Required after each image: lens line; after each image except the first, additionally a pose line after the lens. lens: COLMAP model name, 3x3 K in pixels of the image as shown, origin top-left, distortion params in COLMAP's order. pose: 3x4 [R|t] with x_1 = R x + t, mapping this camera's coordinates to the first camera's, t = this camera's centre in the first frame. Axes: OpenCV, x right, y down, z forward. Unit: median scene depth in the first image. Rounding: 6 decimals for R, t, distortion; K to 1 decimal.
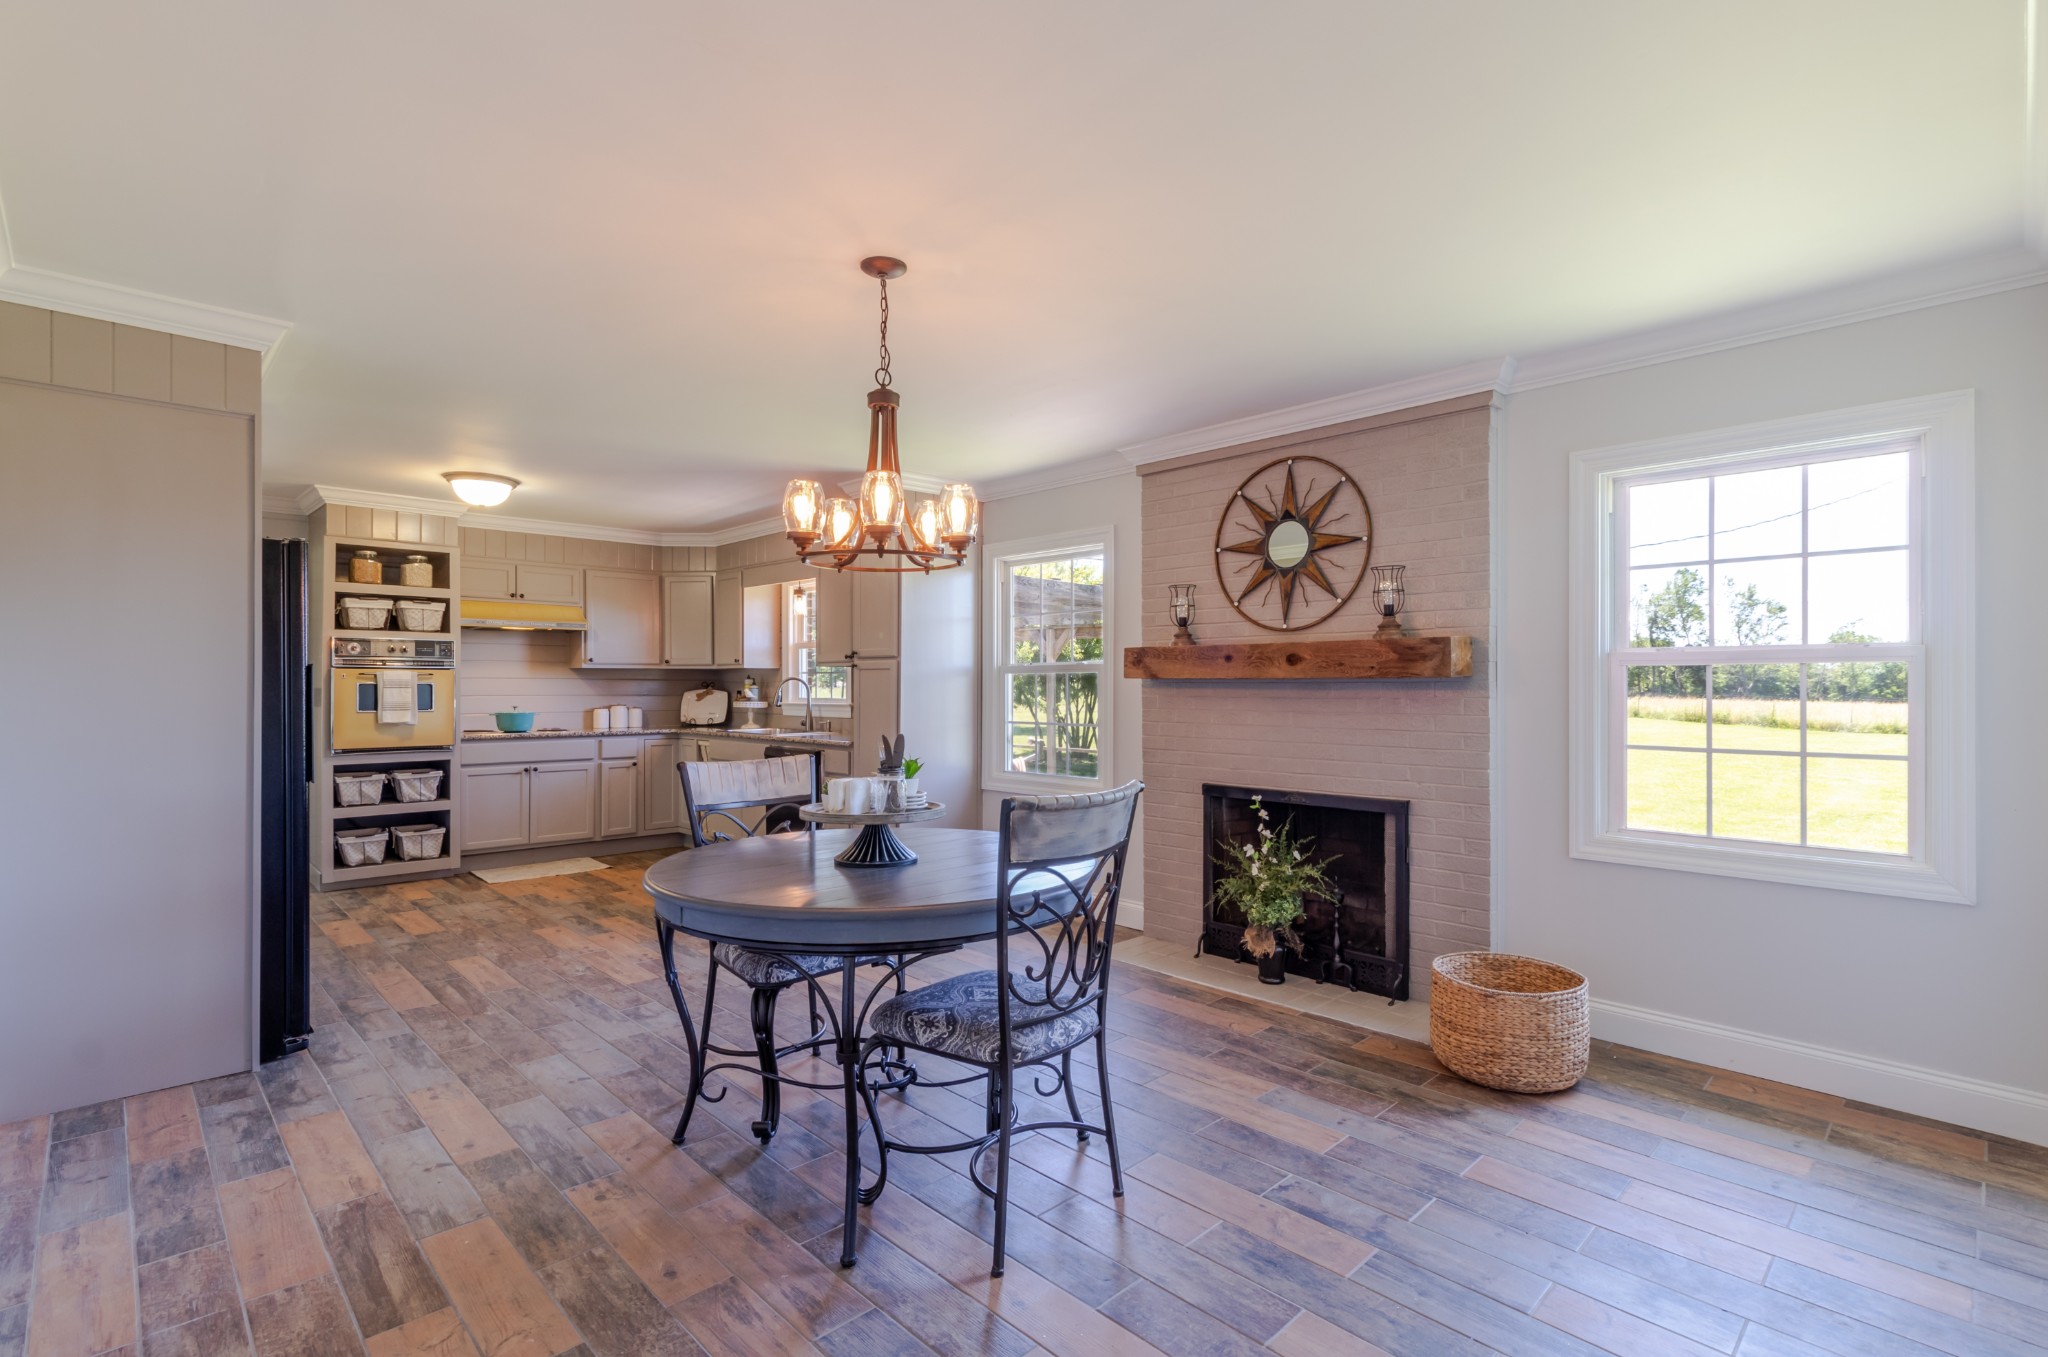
lens RADIAL K [[987.3, 0, 1019.0], [0, 987.3, 685.6], [0, 0, 1]] dist [-0.003104, 0.002073]
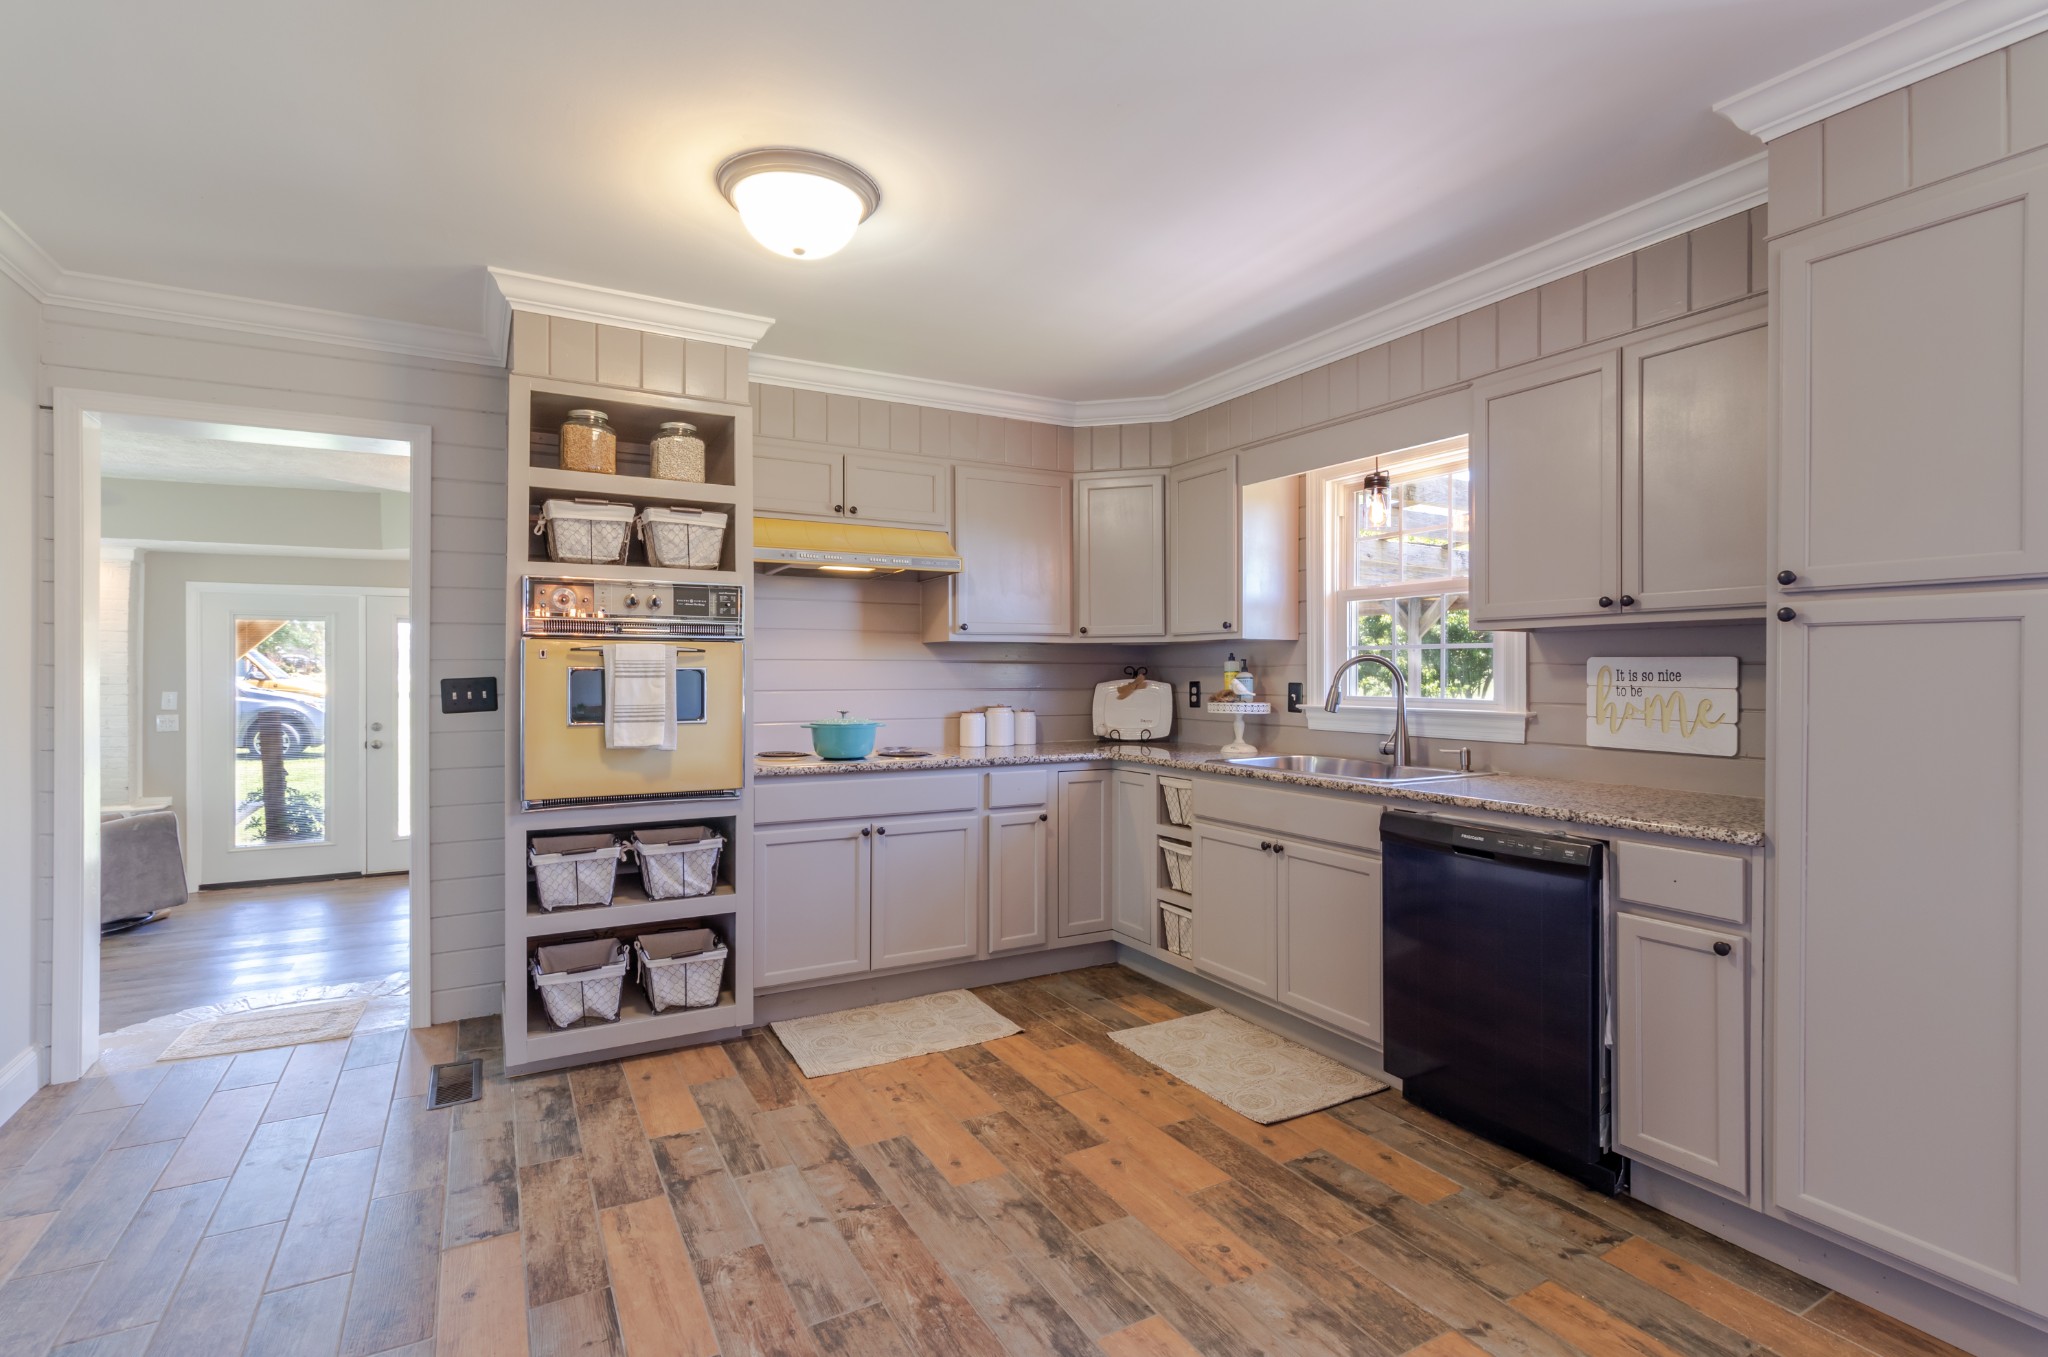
lens RADIAL K [[987.3, 0, 1033.0], [0, 987.3, 671.2], [0, 0, 1]] dist [-0.003104, 0.002073]
pose [[0.974757, 0.000965, -0.223268, -0.308354], [-0.000913, 1.000000, 0.000335, -0.001133], [0.223268, -0.000122, 0.974757, 0.529003]]
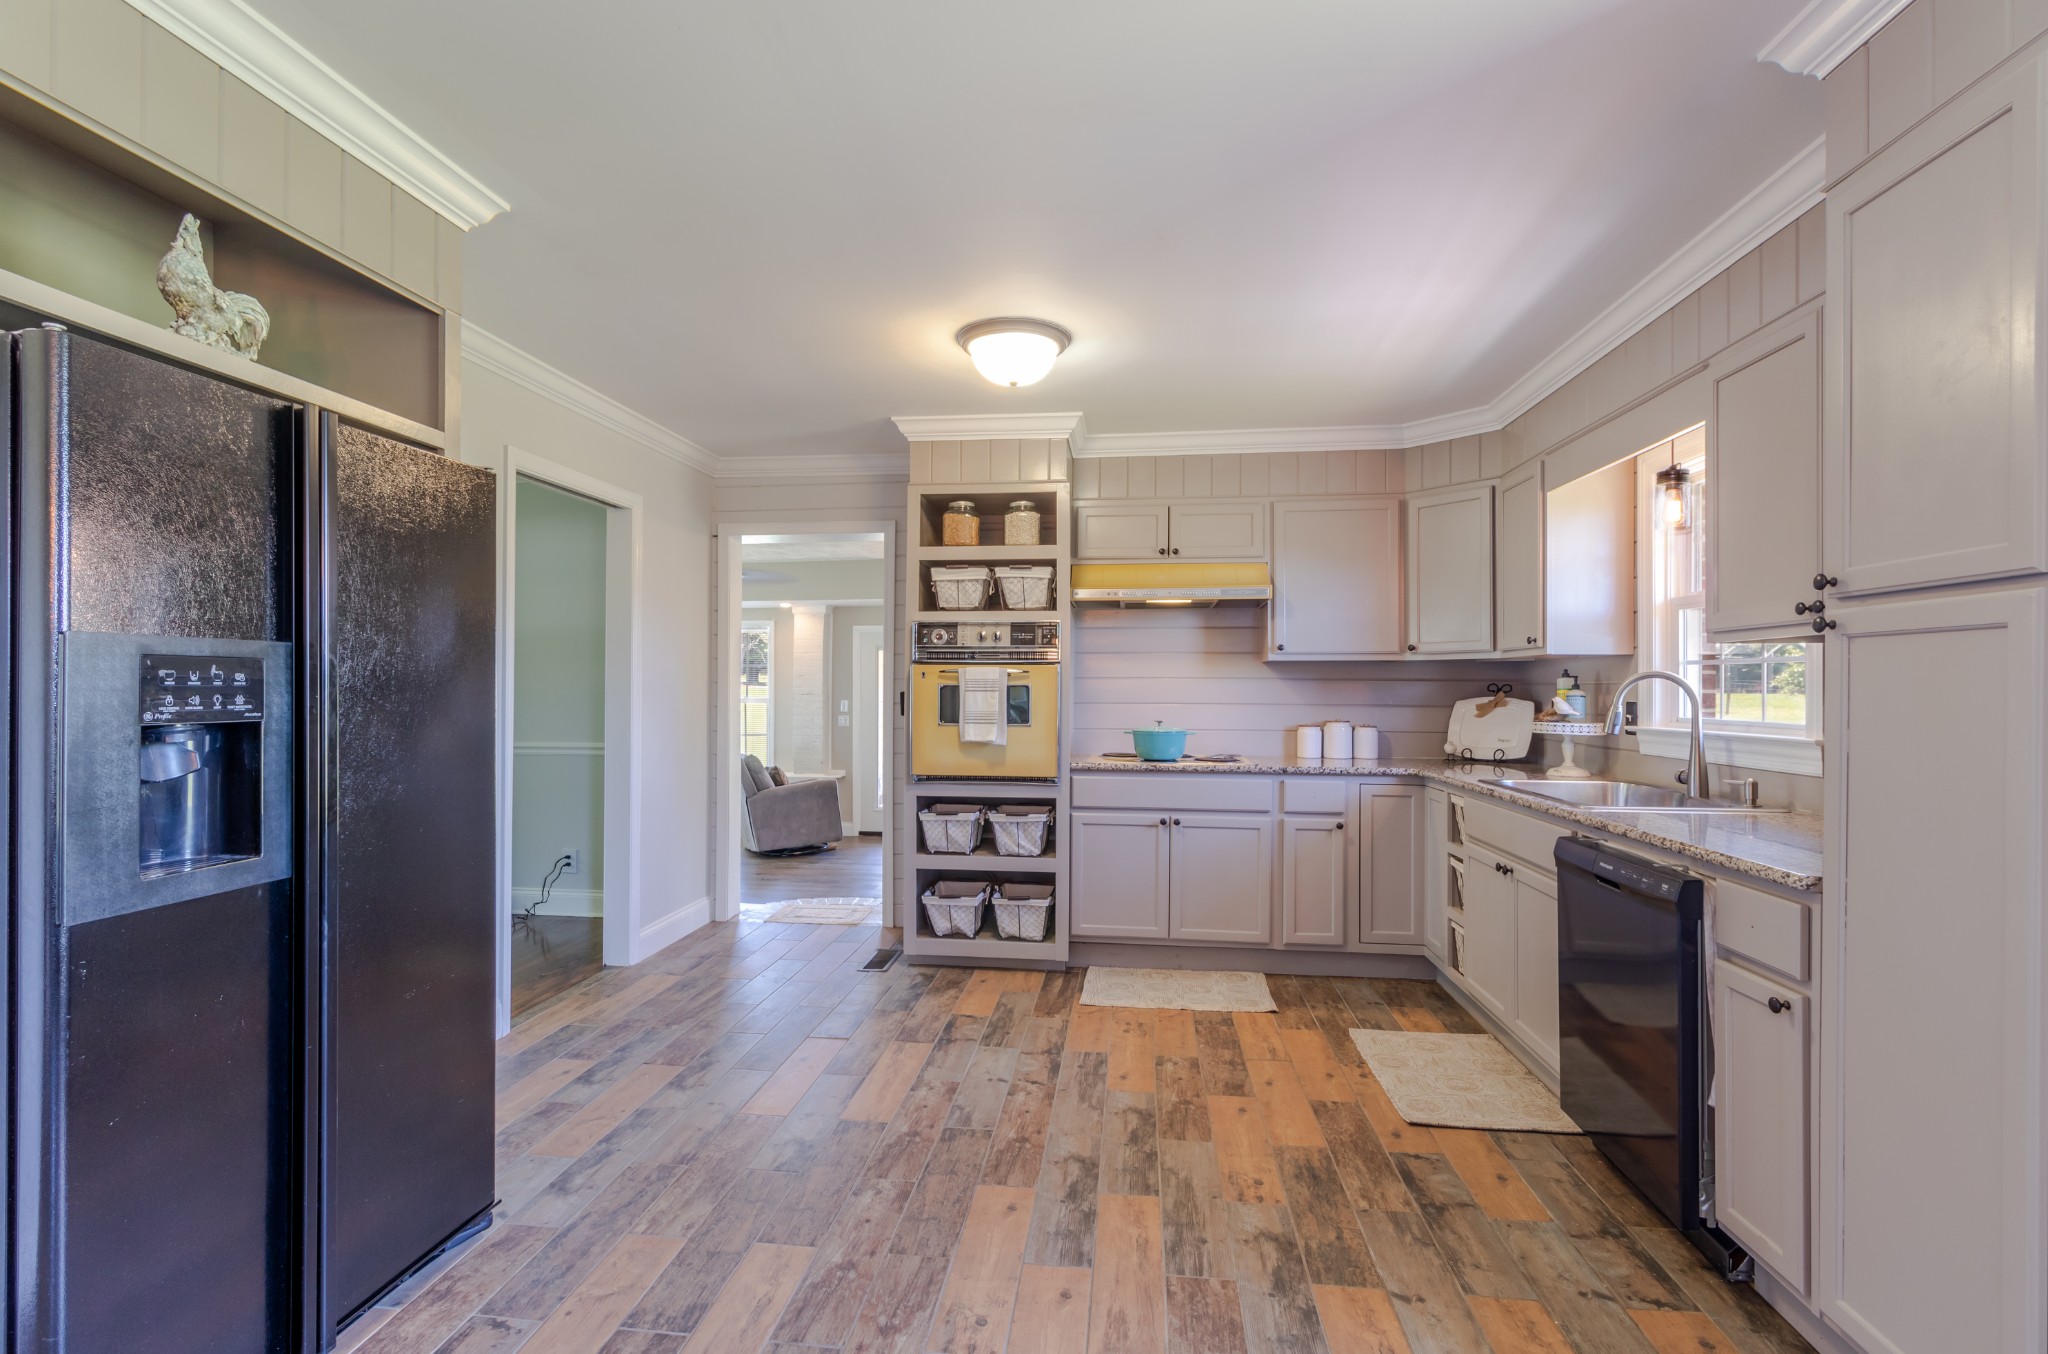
lens RADIAL K [[979.5, 0, 993.3], [0, 979.5, 681.5], [0, 0, 1]] dist [-0.006539, 0.000540]
pose [[0.634288, -0.001066, -0.773096, -0.086543], [-0.003964, 0.999981, -0.004631, -0.001314], [0.773086, 0.006002, 0.634272, 0.541582]]
